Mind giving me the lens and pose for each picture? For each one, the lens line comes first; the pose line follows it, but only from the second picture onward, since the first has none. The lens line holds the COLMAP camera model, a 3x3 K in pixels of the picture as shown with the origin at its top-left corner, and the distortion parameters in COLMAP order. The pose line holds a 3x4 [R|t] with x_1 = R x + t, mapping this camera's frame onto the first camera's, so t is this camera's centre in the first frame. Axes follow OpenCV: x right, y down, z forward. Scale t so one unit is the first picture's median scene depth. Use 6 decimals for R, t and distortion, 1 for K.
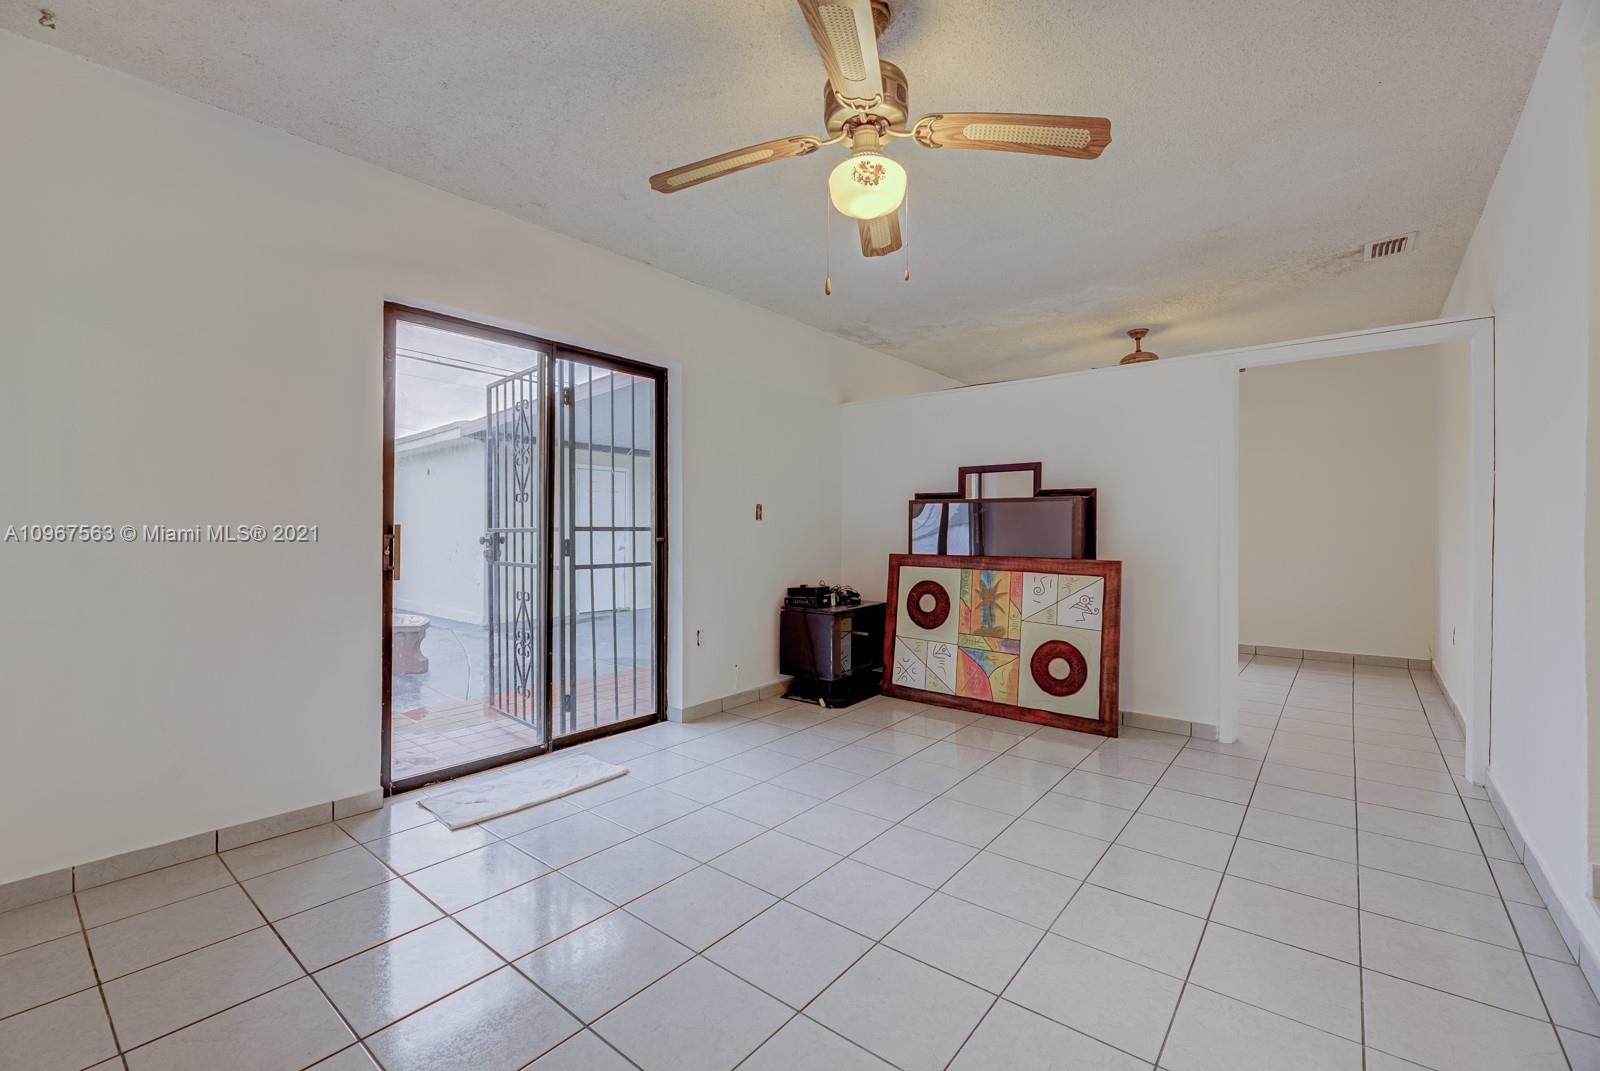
lens RADIAL K [[662.8, 0, 795.7], [0, 662.8, 530.5], [0, 0, 1]] dist [-0.006673, -0.000005]
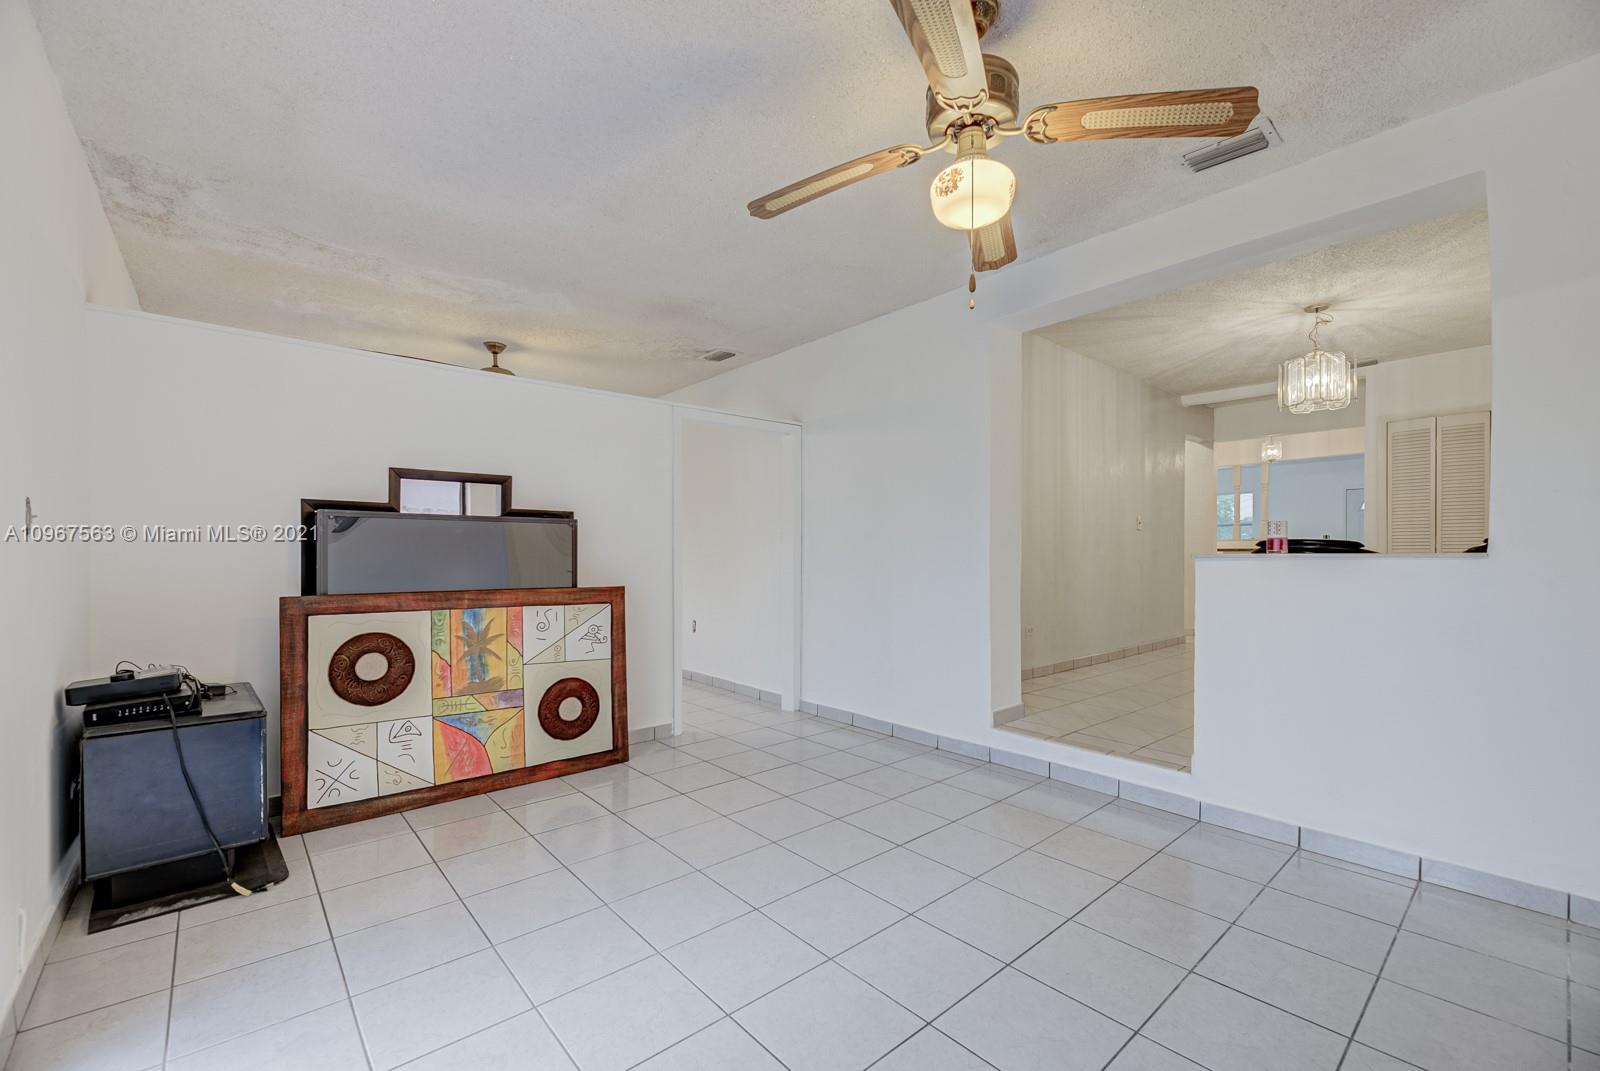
lens RADIAL K [[662.8, 0, 805.7], [0, 662.8, 564.2], [0, 0, 1]] dist [-0.006673, -0.000005]
pose [[0.171861, -0.015267, 0.985003, -0.416067], [0.005918, 0.999878, 0.014465, -0.000828], [-0.985103, 0.003343, 0.171930, 0.499760]]
